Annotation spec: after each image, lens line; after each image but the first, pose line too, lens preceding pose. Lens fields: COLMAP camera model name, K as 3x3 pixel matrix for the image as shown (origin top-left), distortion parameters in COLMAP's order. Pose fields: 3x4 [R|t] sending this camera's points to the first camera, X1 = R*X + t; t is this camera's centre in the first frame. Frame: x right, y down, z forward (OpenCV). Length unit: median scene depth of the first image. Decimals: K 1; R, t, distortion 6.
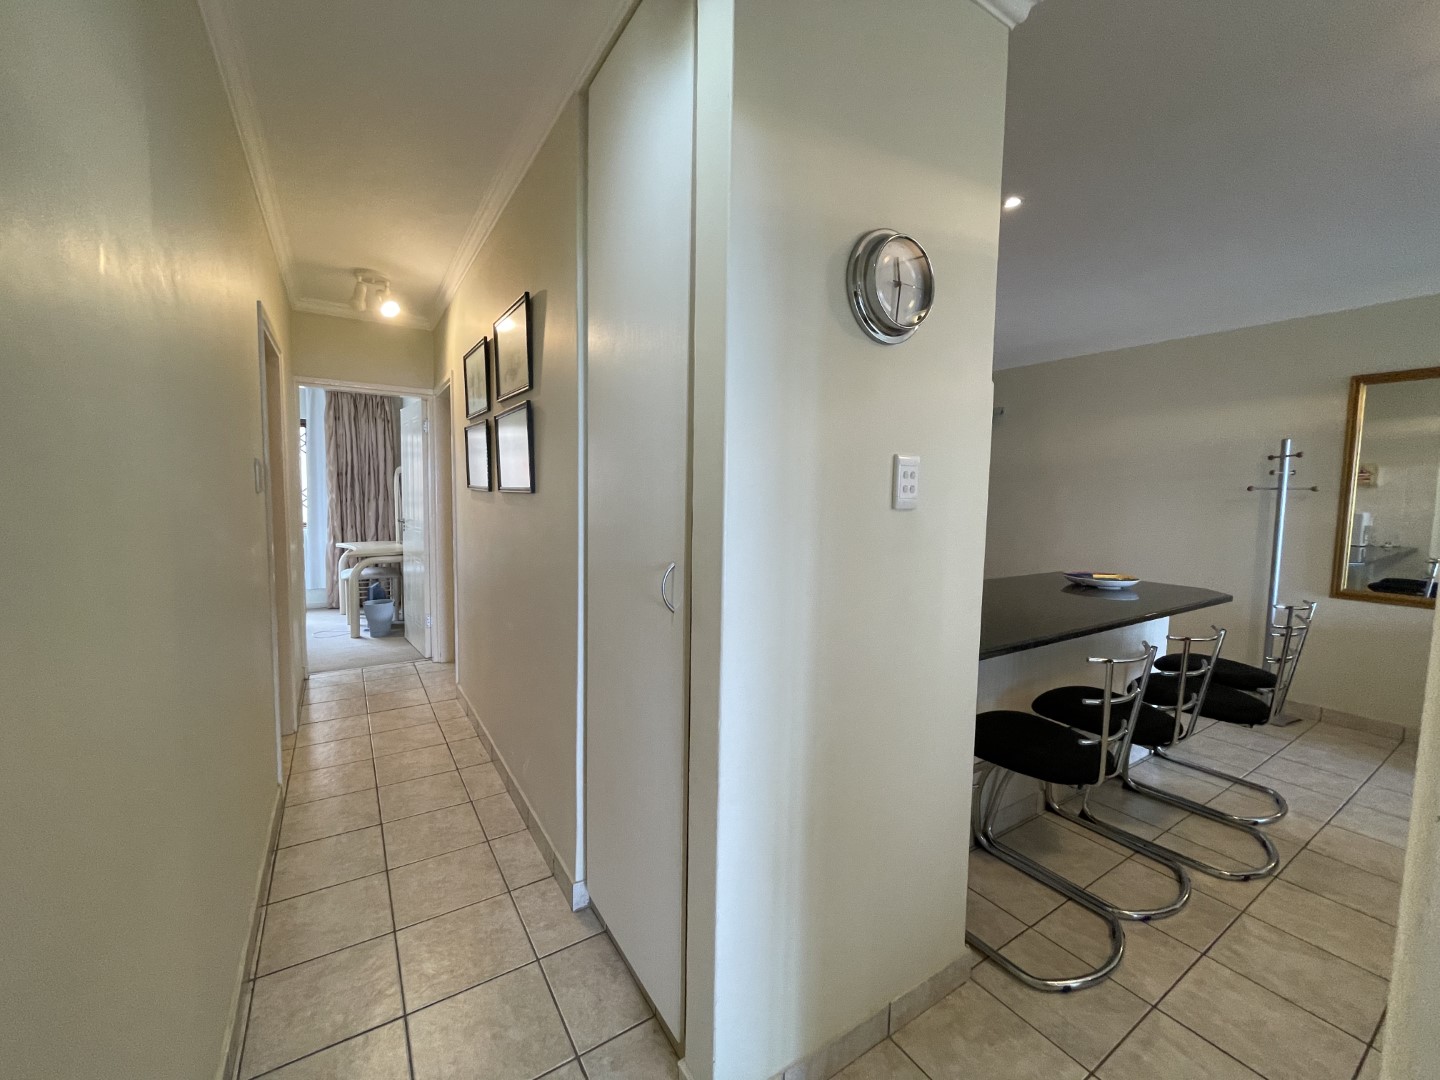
lens RADIAL K [[583.4, 0, 720.8], [0, 583.4, 542.2], [0, 0, 1]] dist [0.000319, -0.000003]
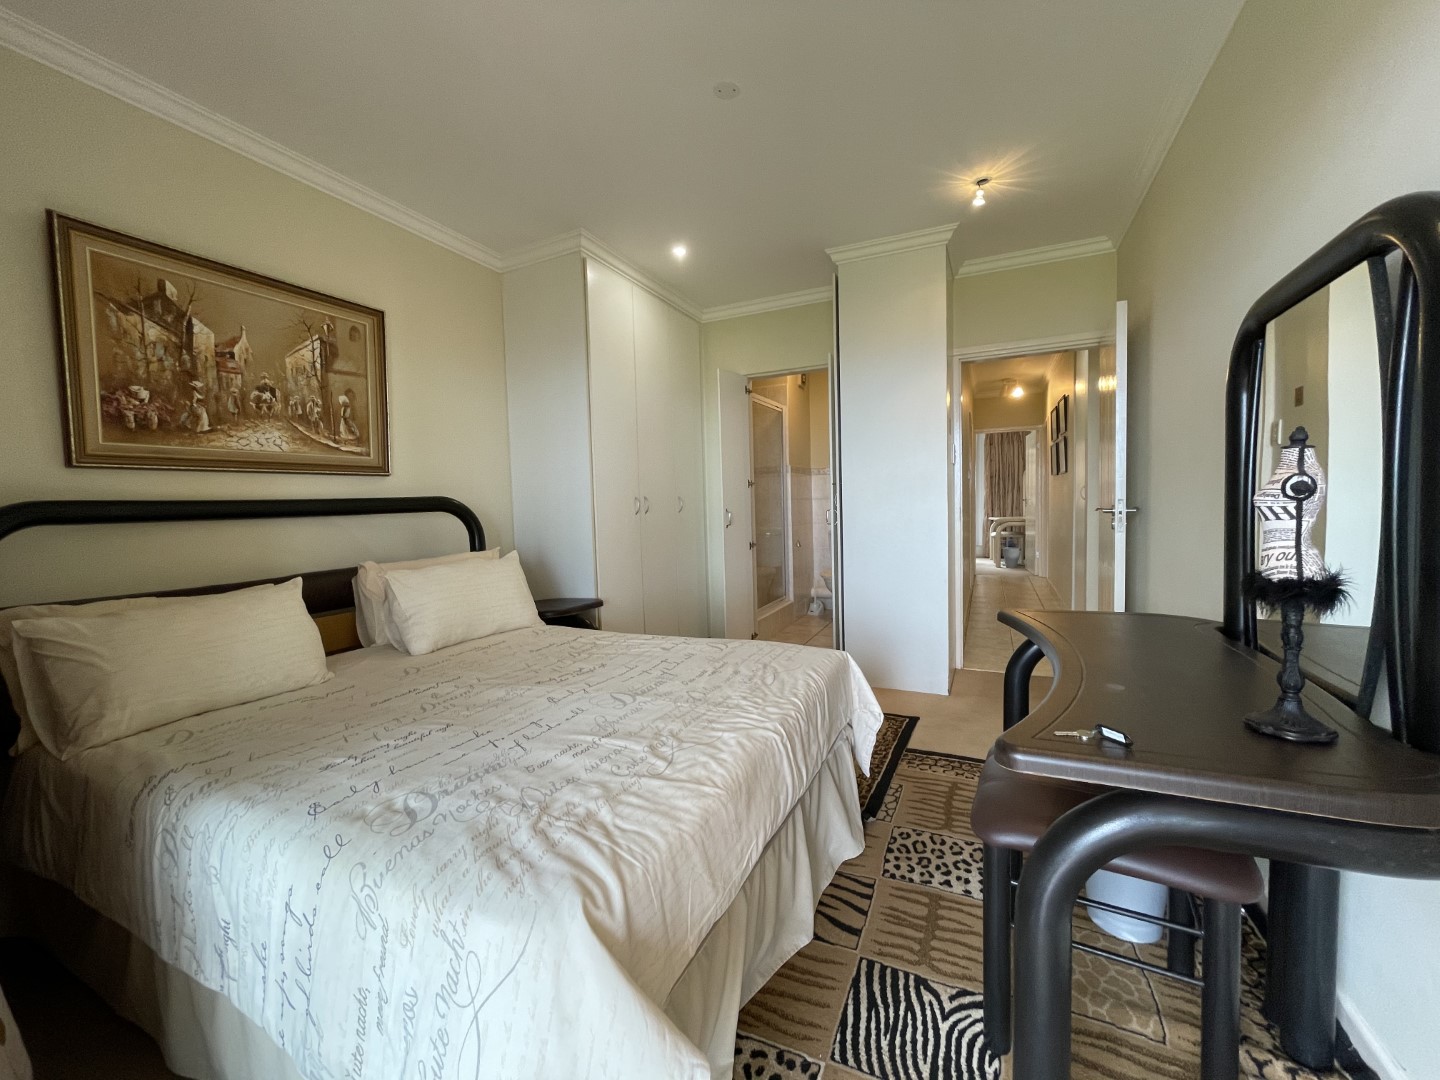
lens RADIAL K [[583.4, 0, 720.4], [0, 583.4, 537.1], [0, 0, 1]] dist [0.000319, -0.000003]
pose [[0.532357, 0.012154, -0.846433, 0.429215], [-0.034579, 0.999375, -0.007398, 0.111931], [0.845814, 0.033207, 0.532444, -0.665688]]
